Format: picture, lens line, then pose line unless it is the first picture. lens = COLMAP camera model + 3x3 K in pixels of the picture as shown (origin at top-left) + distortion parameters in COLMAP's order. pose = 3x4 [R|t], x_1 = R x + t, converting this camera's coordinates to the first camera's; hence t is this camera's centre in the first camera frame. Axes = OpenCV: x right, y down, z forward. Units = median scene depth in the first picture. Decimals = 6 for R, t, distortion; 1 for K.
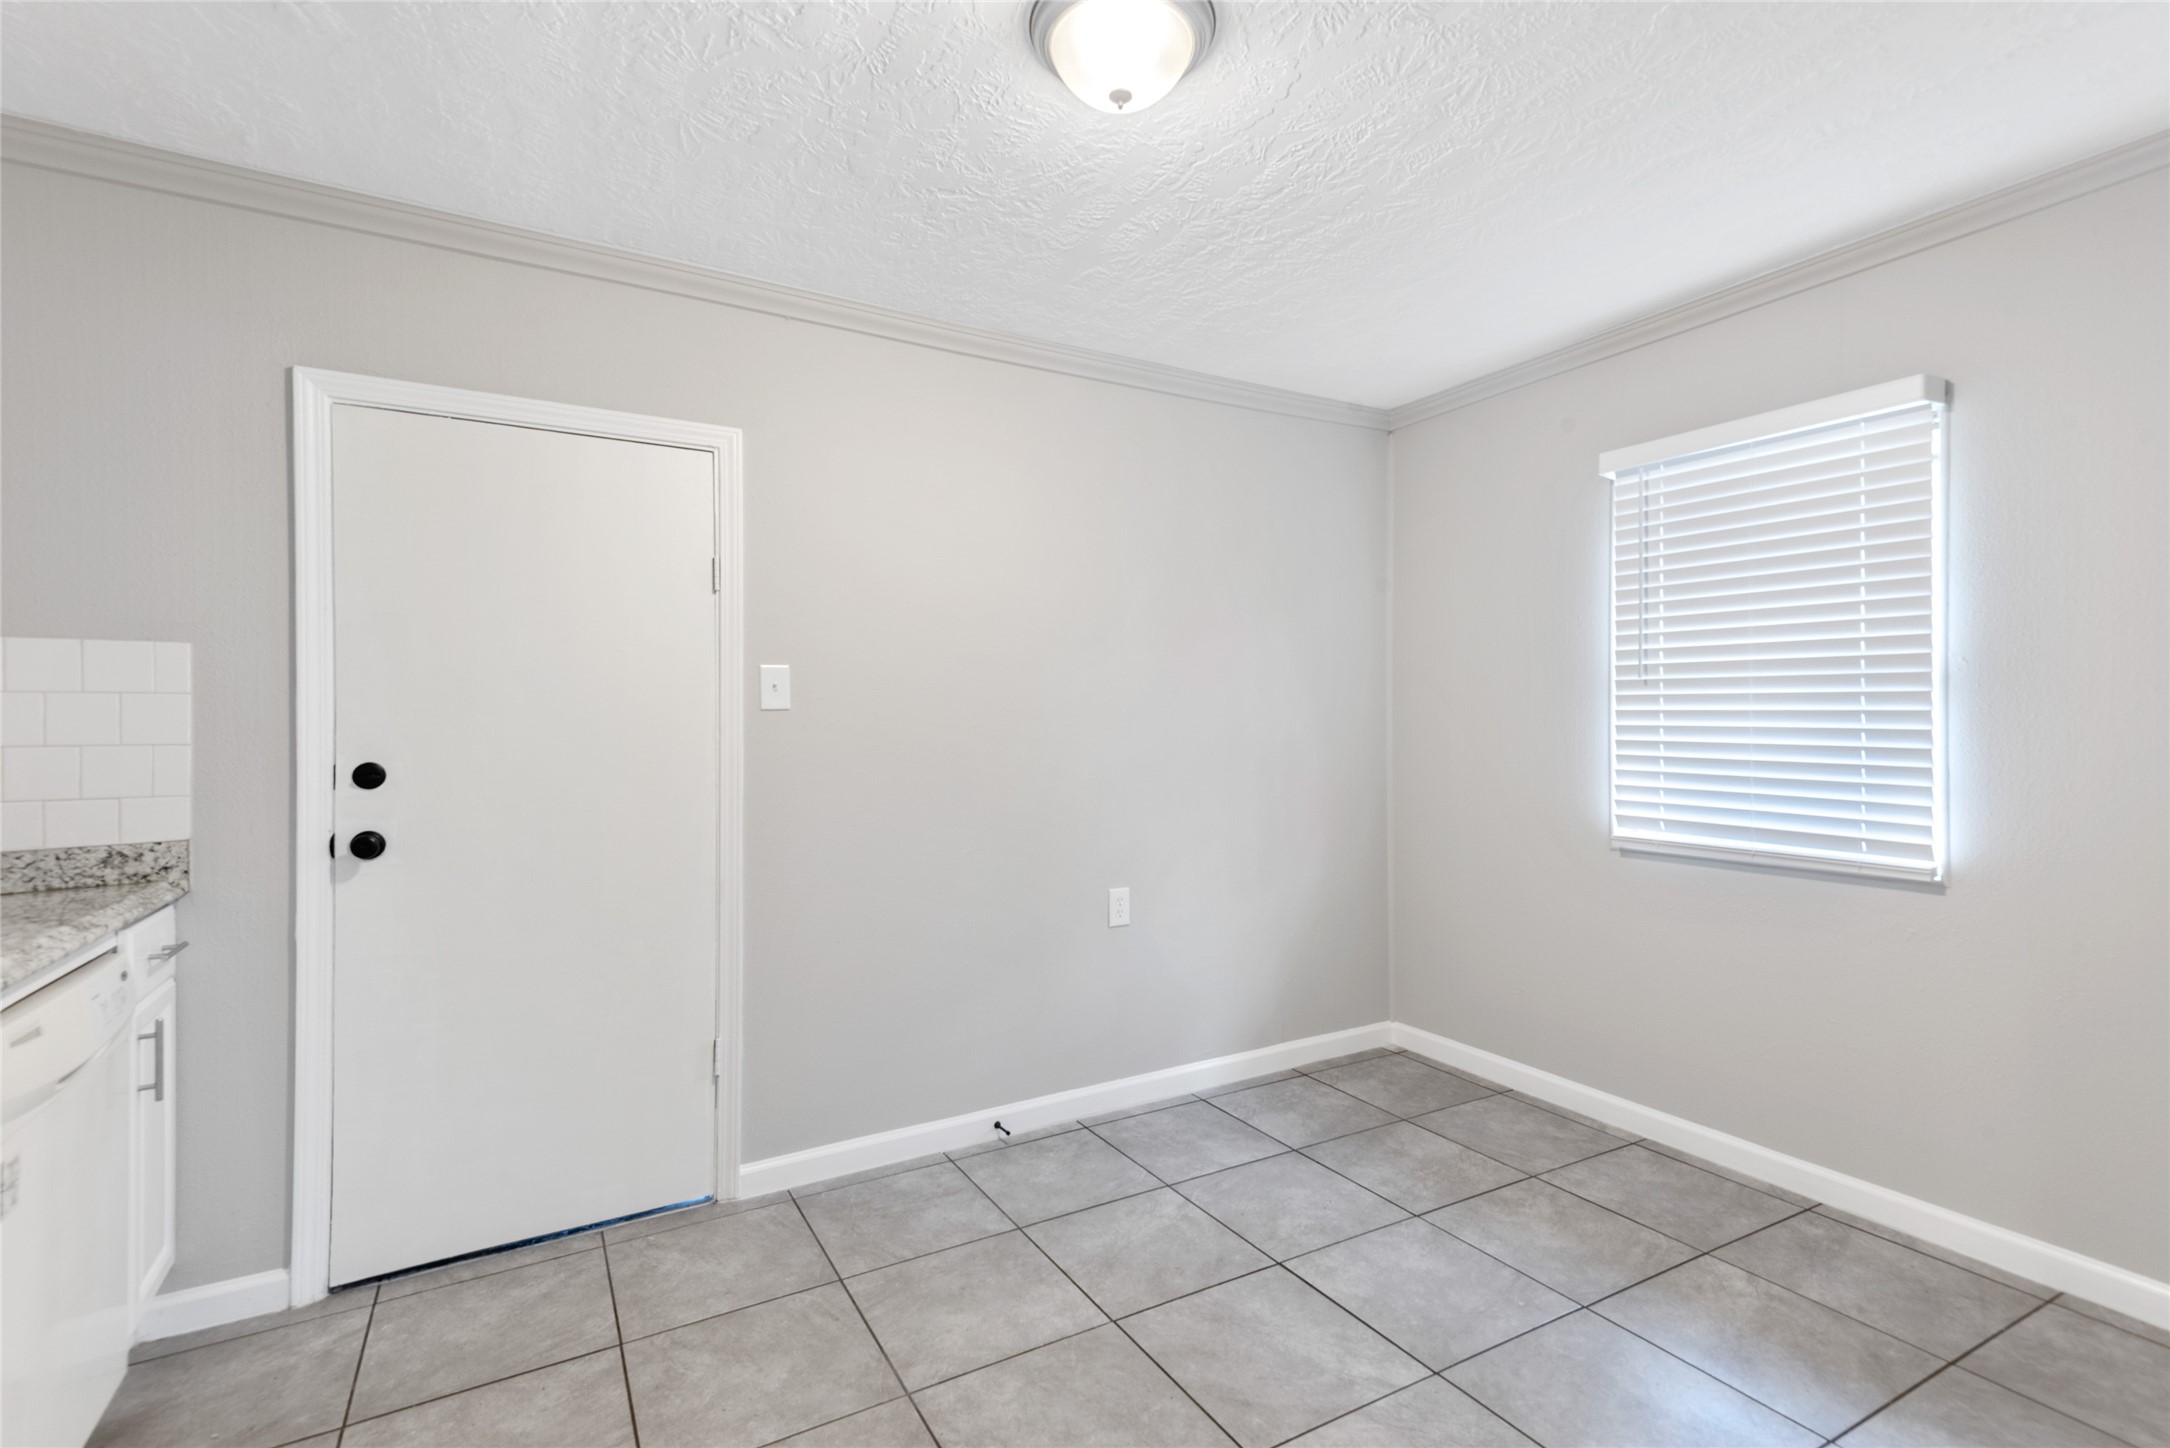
lens RADIAL K [[985.2, 0, 1089.7], [0, 985.2, 722.9], [0, 0, 1]] dist [0.033889, -0.002987]
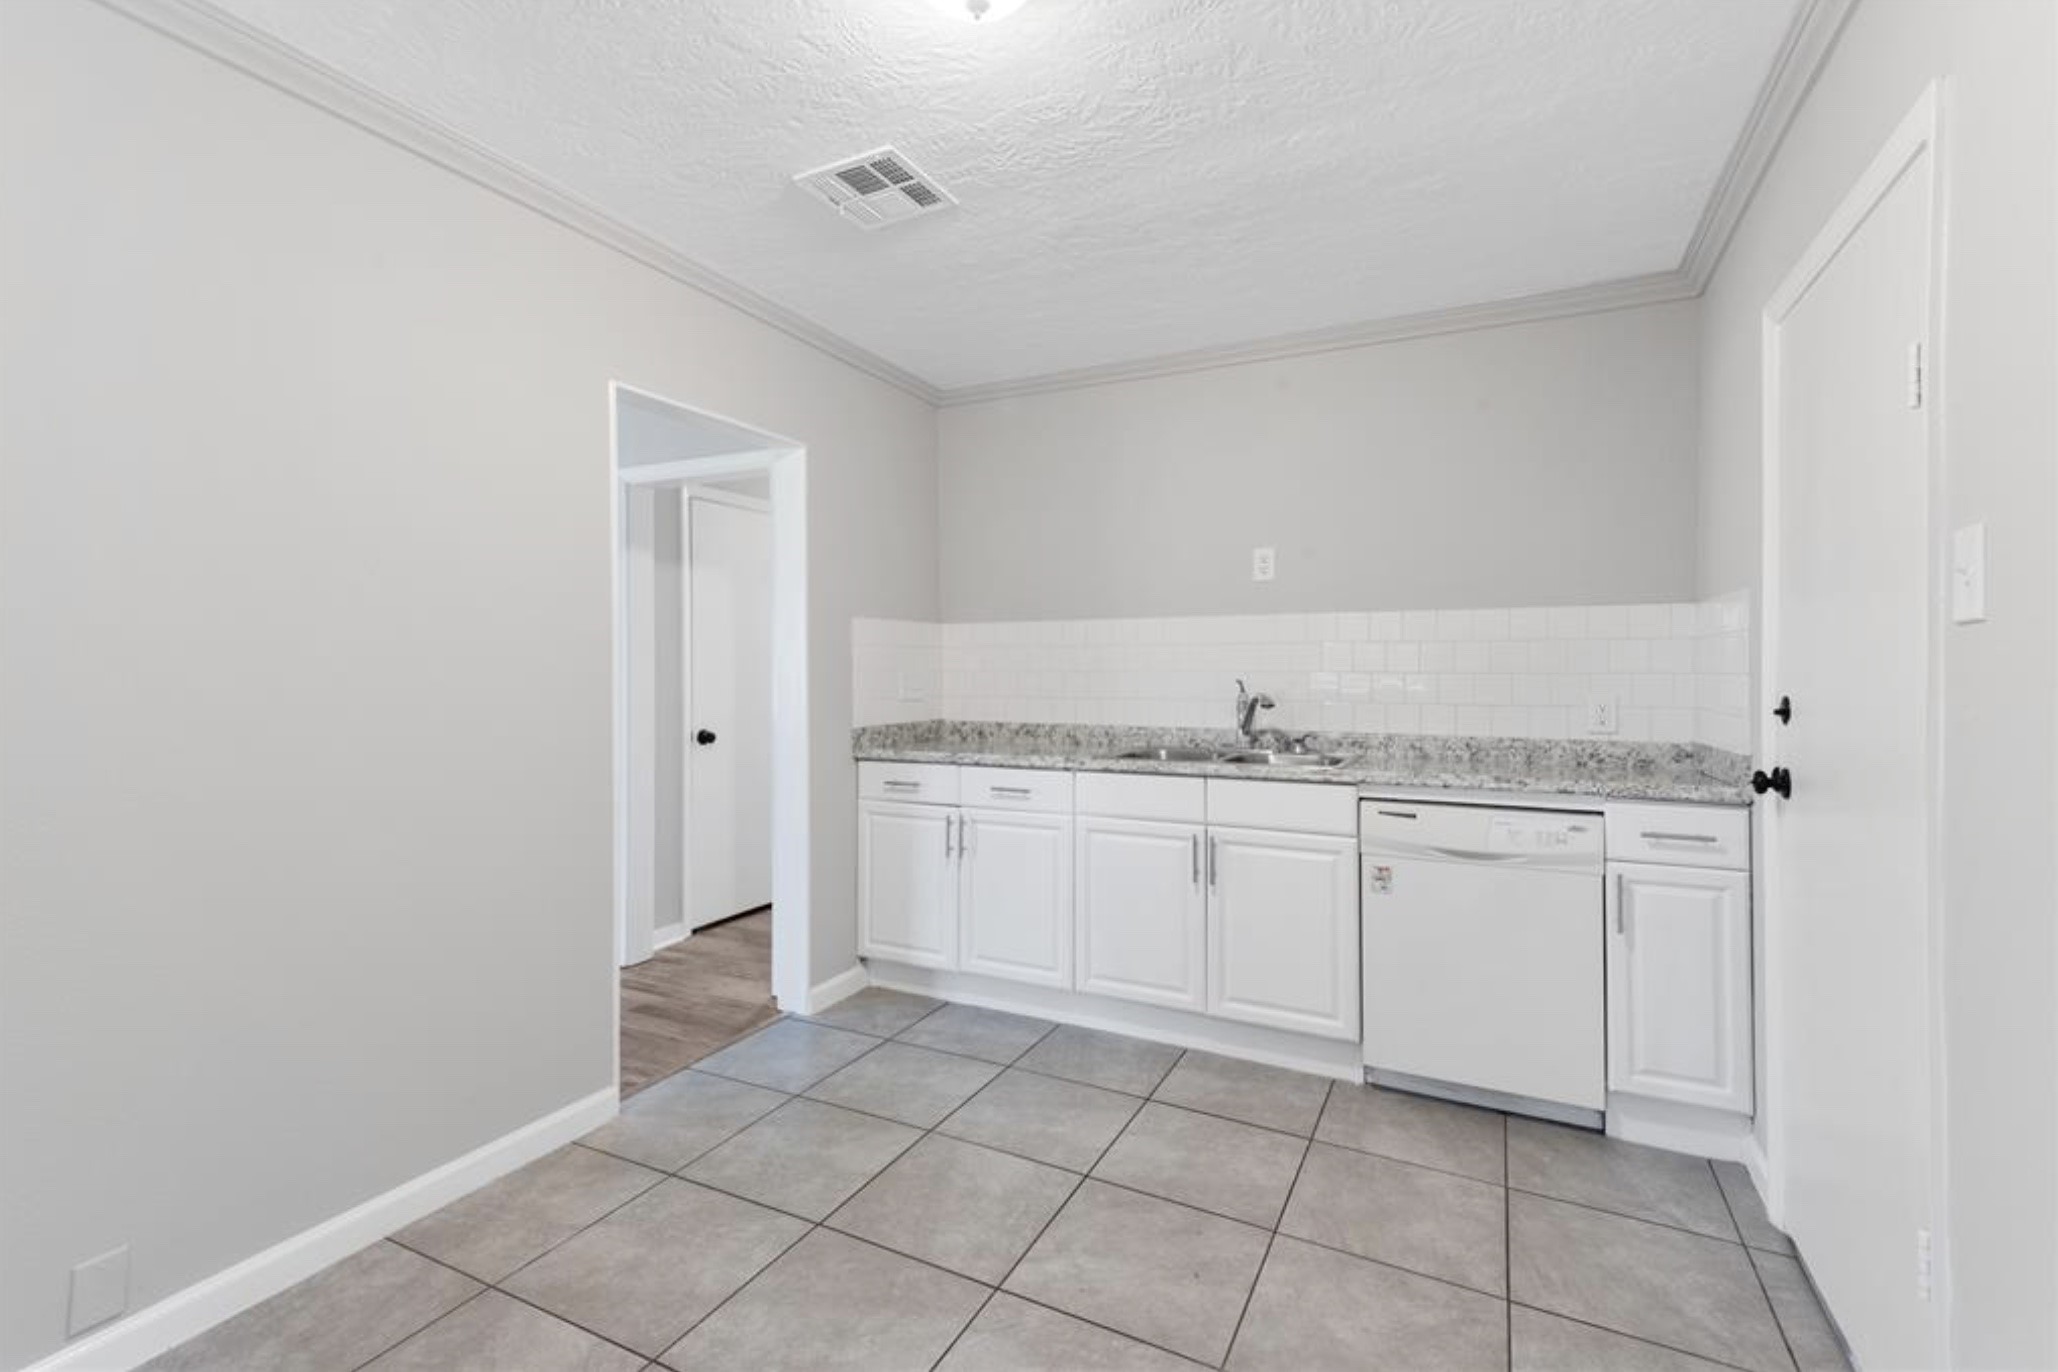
lens RADIAL K [[934.3, 0, 1022.5], [0, 934.3, 675.1], [0, 0, 1]] dist [0.033889, -0.002987]
pose [[-0.829617, 0.009947, -0.558245, 0.386022], [0.004101, 0.999923, 0.011723, 0.004954], [0.558318, 0.007436, -0.829594, 1.353462]]
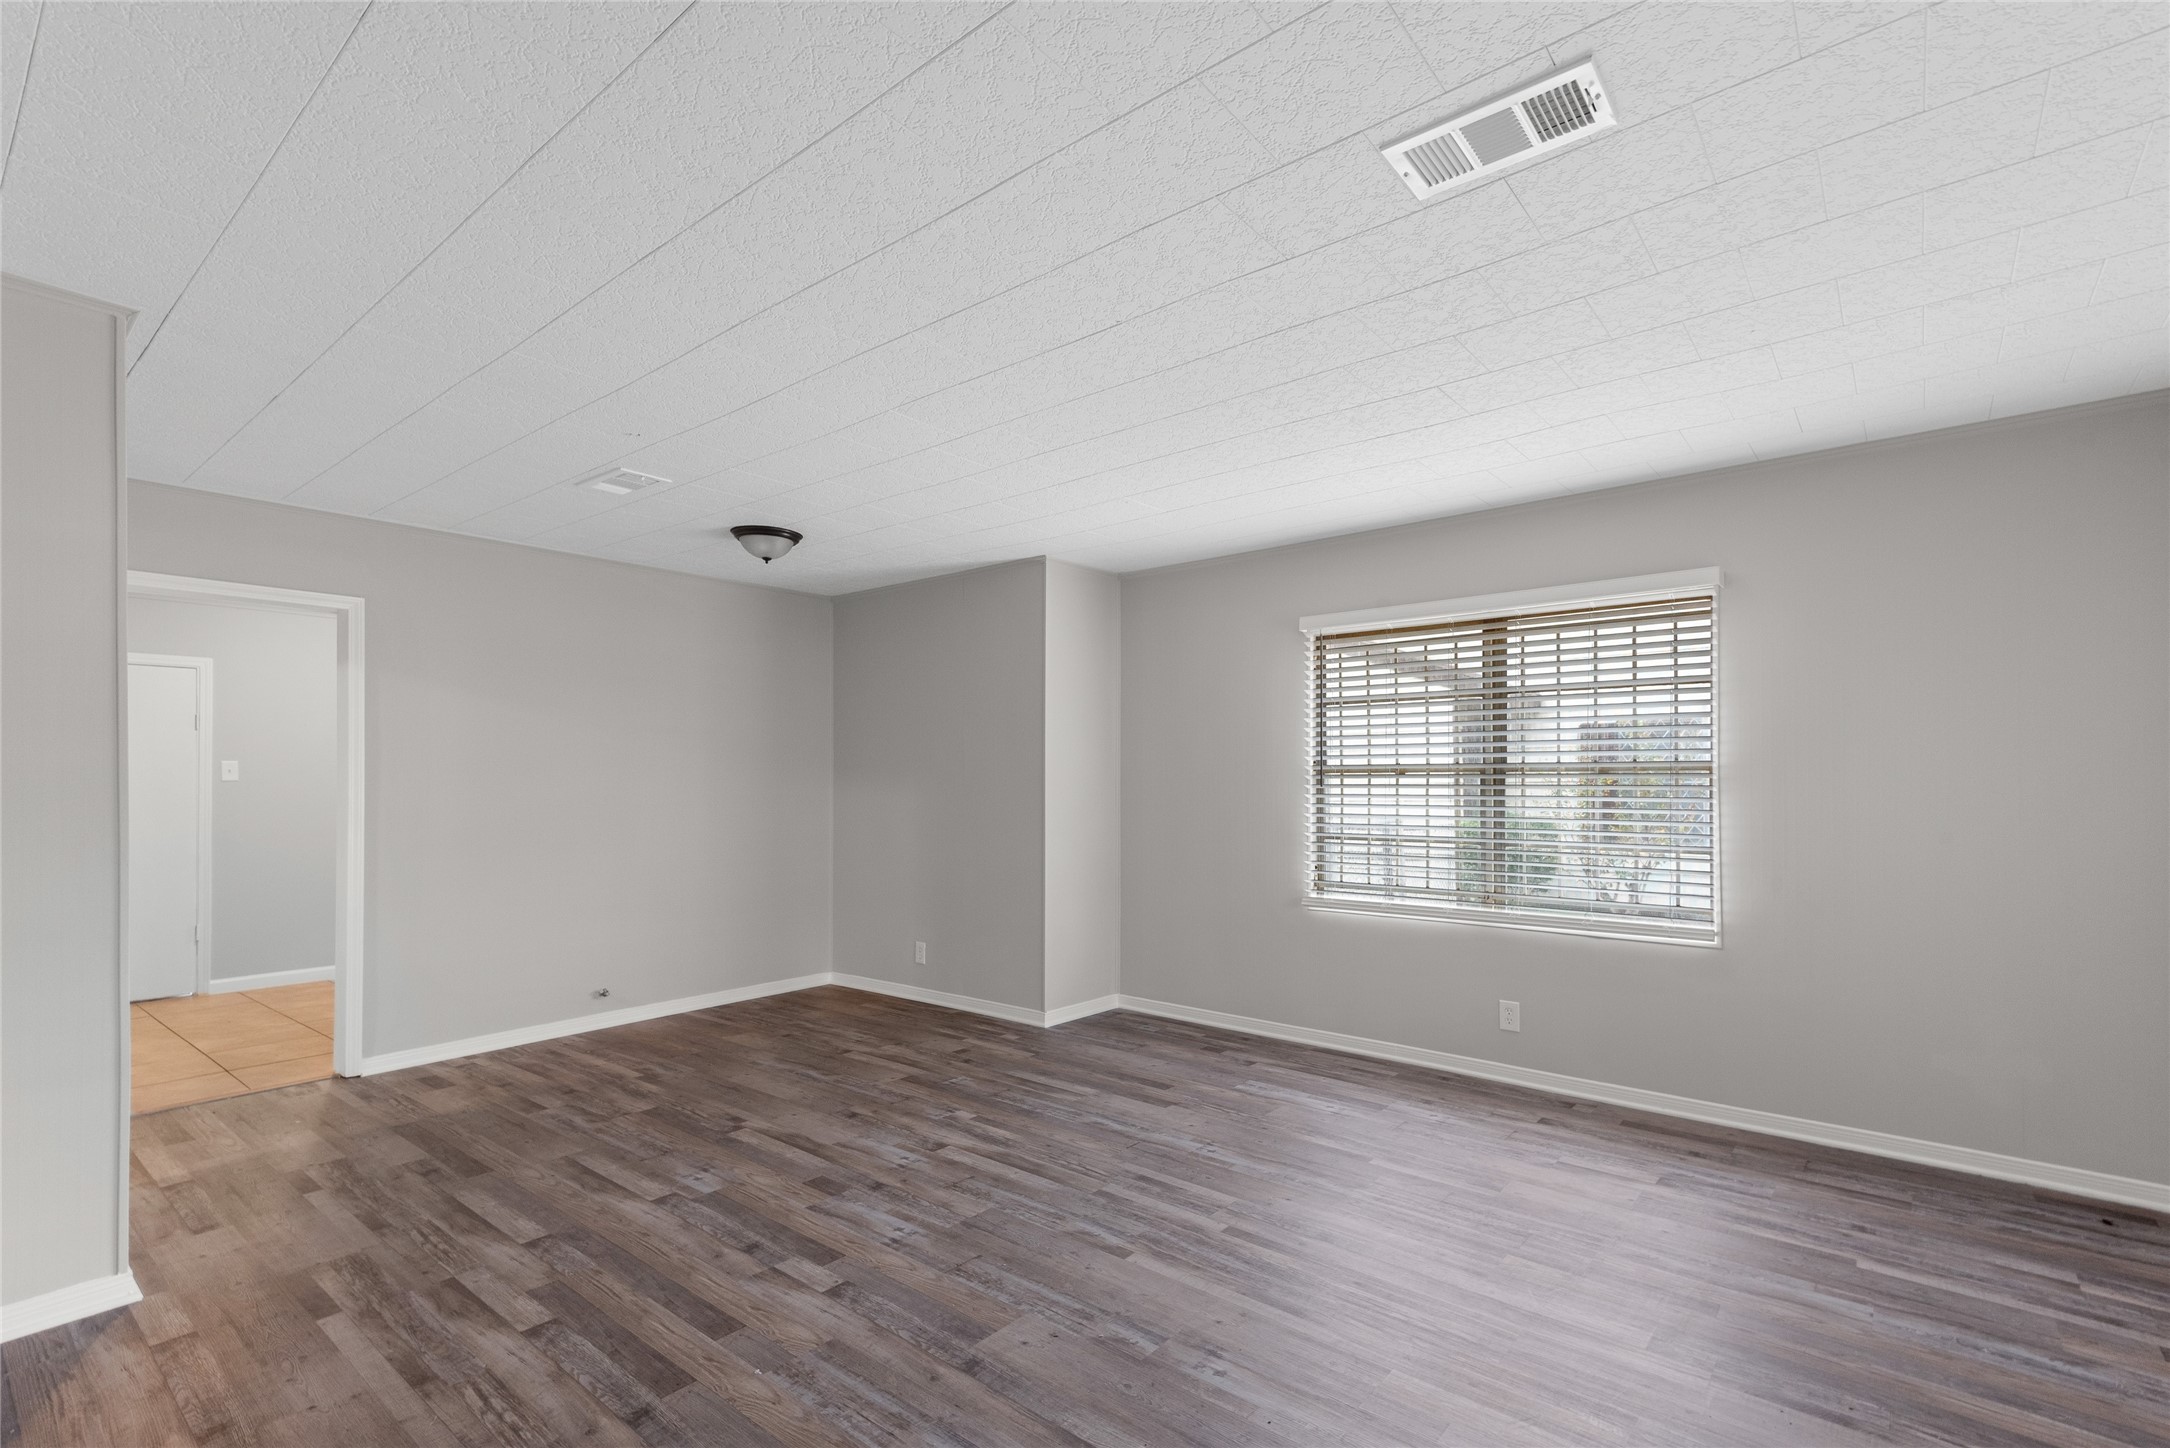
lens RADIAL K [[985.2, 0, 1063.8], [0, 985.2, 791.2], [0, 0, 1]] dist [0.033889, -0.002987]
pose [[0.929733, 0.002567, 0.368226, 0.739300], [-0.003481, 0.999992, 0.001819, -0.001133], [-0.368218, -0.002973, 0.929735, -2.243394]]
